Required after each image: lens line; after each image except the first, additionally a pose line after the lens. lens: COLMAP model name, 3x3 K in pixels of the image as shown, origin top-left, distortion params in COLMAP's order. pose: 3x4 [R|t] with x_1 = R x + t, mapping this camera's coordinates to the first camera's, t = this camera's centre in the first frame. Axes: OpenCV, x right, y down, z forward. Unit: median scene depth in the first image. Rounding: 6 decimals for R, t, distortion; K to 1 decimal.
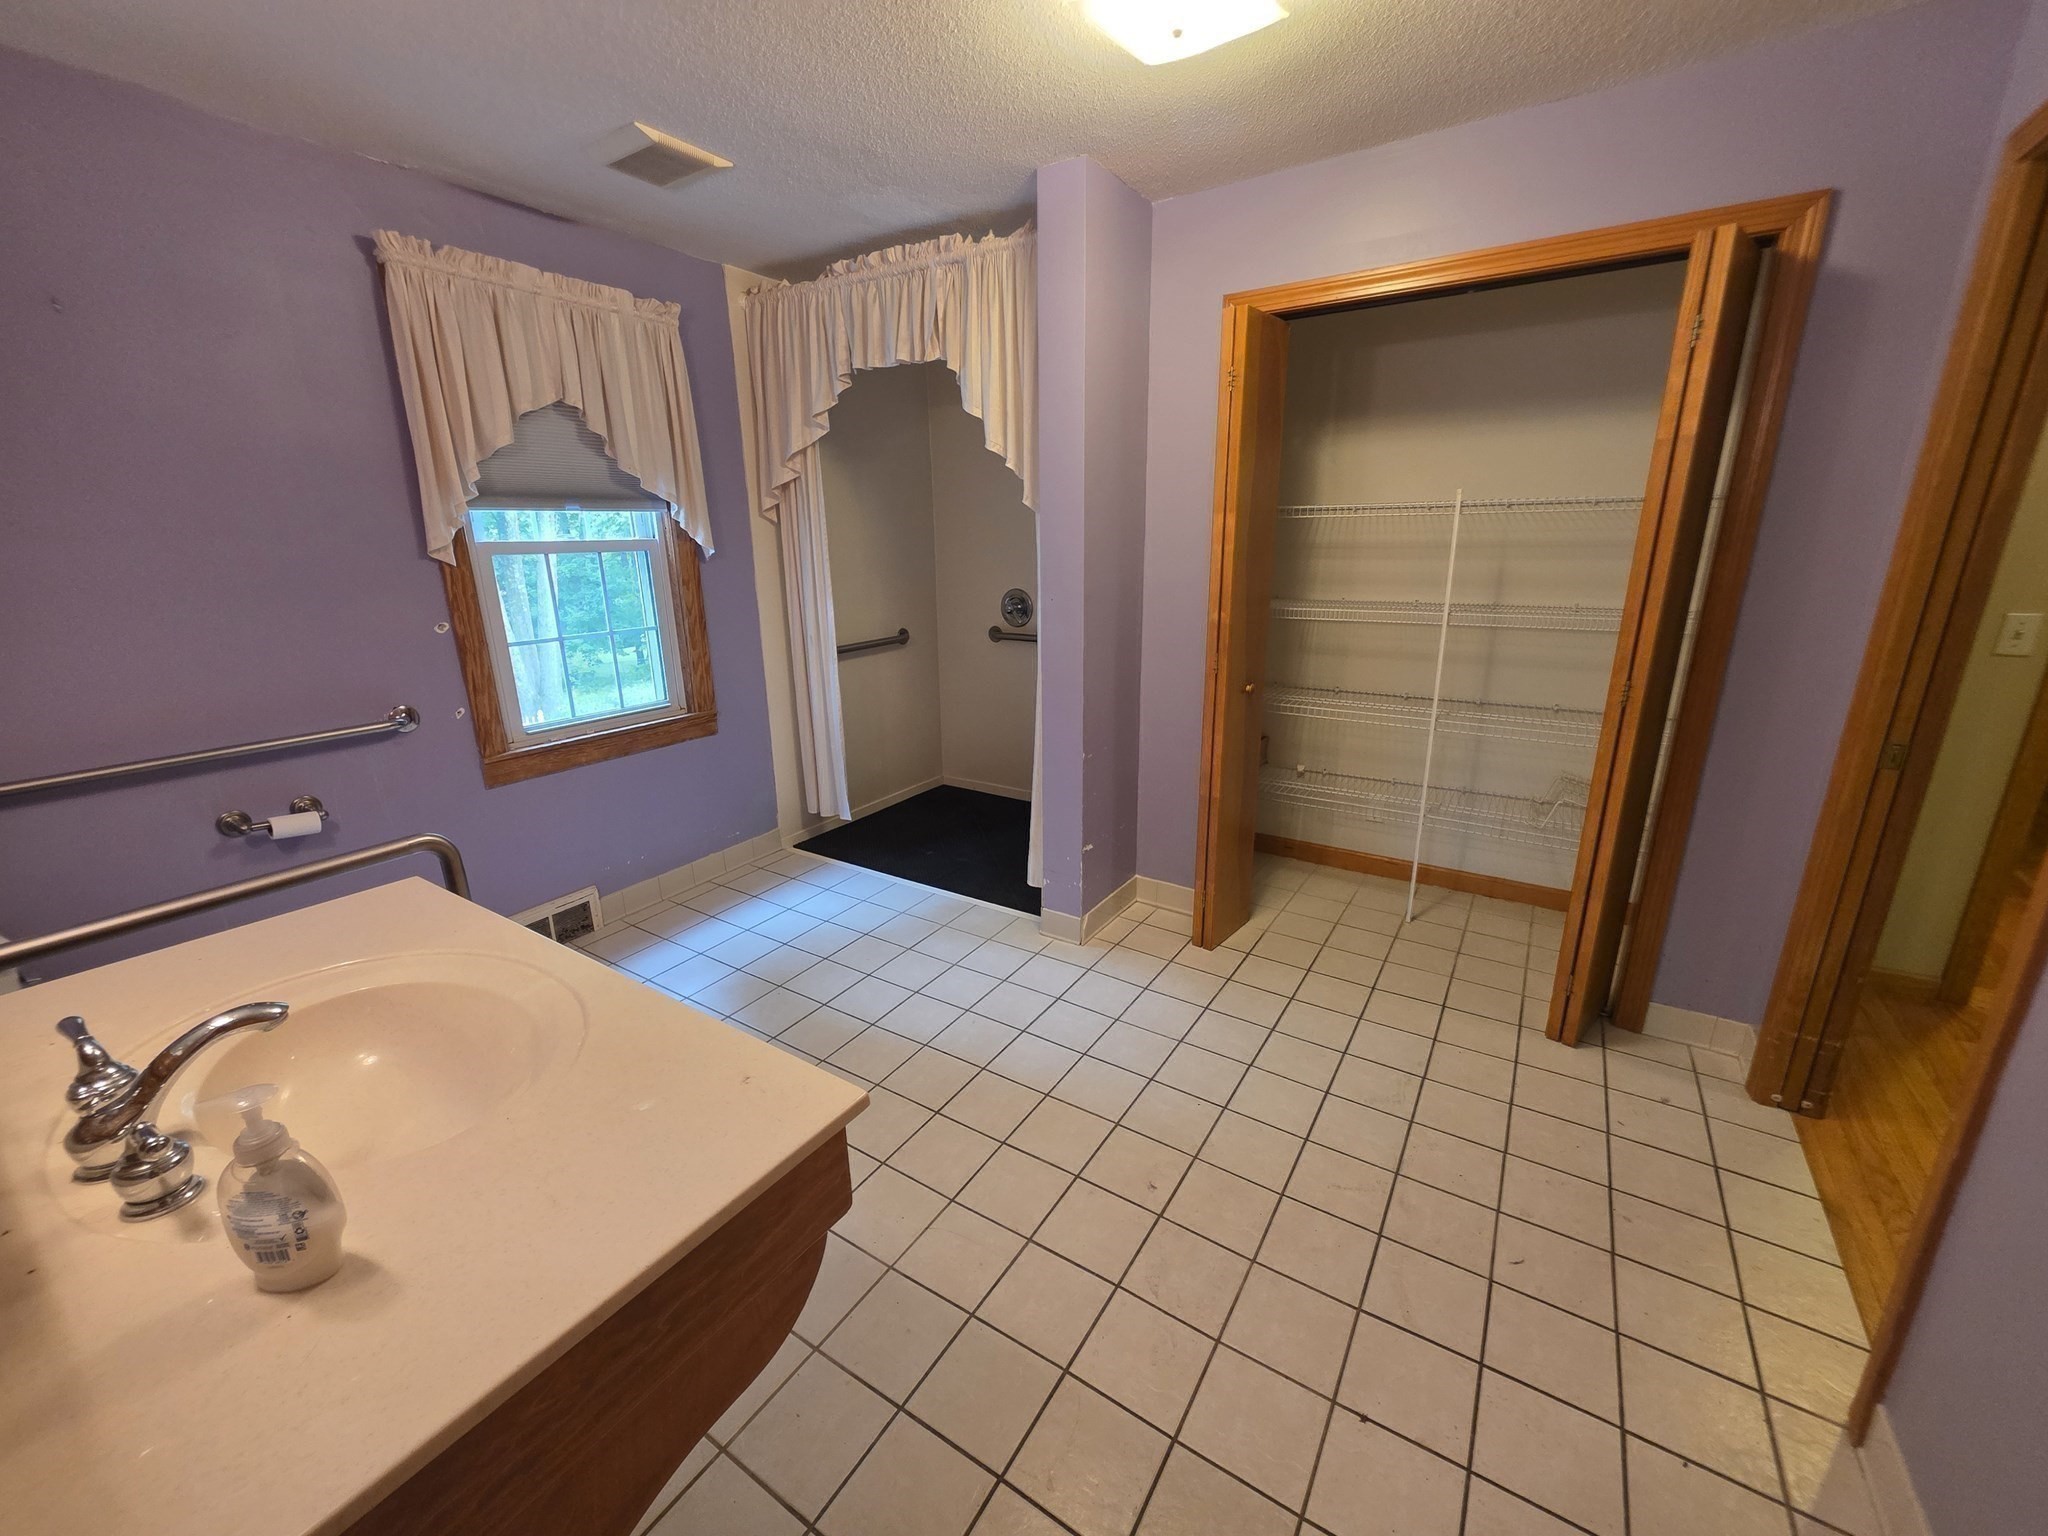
lens RADIAL K [[818.0, 0, 1019.4], [0, 818.0, 773.9], [0, 0, 1]] dist [0.001636, -0.000579]
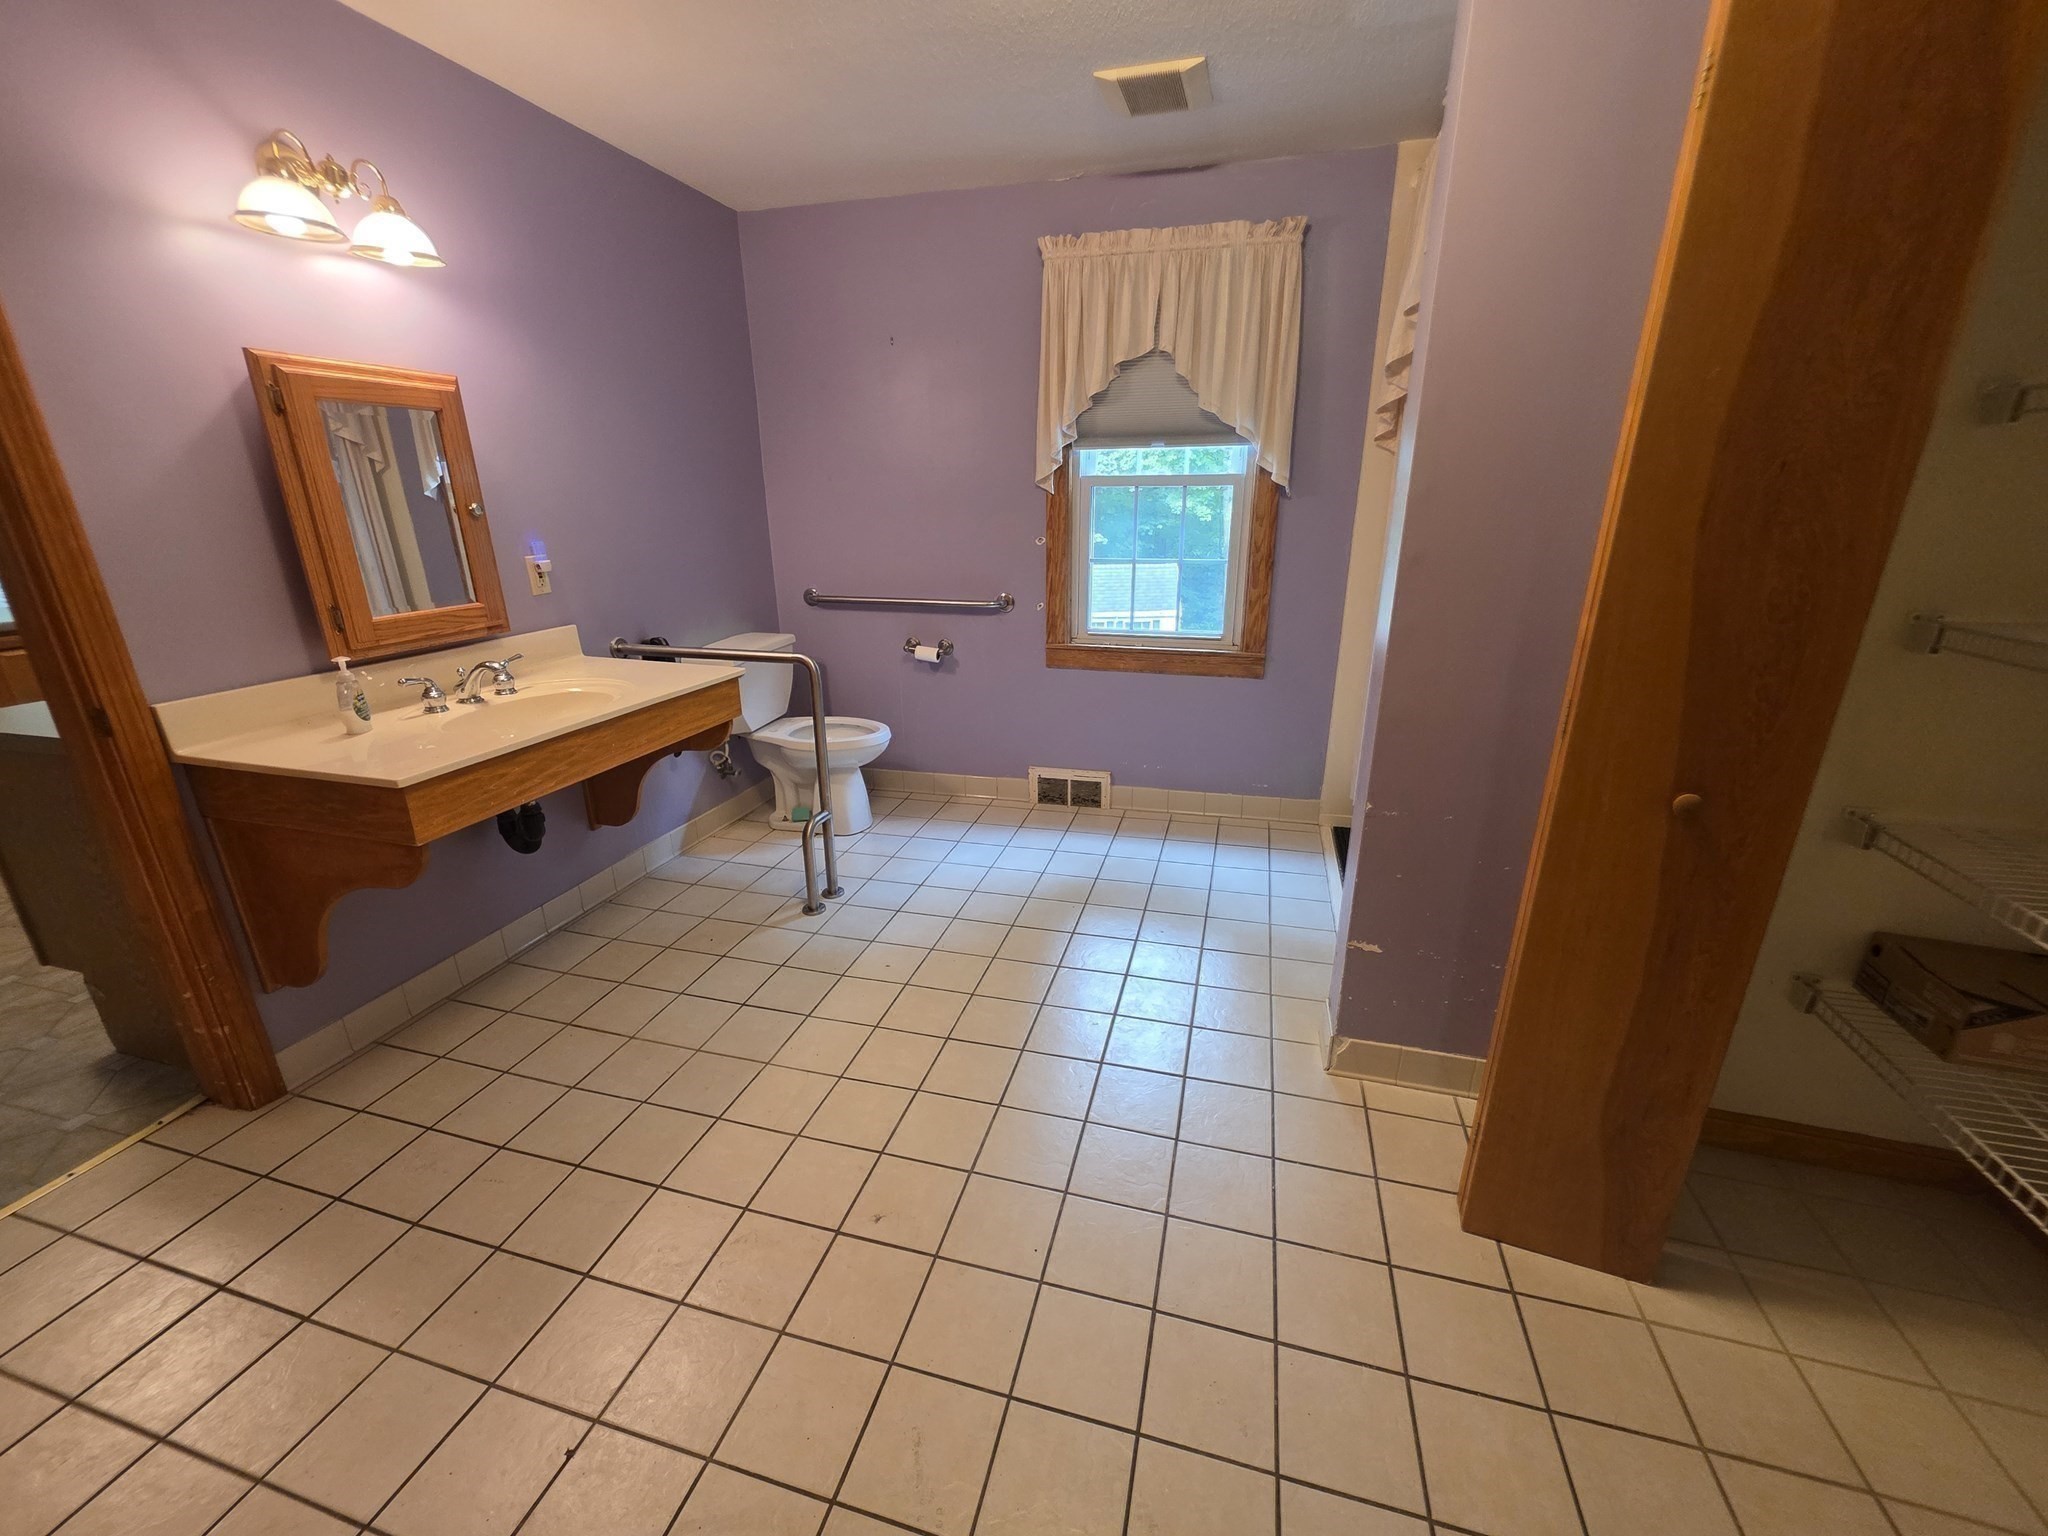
lens RADIAL K [[819.7, 0, 1017.0], [0, 819.7, 773.5], [0, 0, 1]] dist [0.001284, -0.000522]
pose [[0.302445, 0.321816, -0.897196, 0.551776], [-0.268179, 0.931985, 0.243892, -0.126289], [0.914662, 0.166846, 0.368178, 0.481291]]
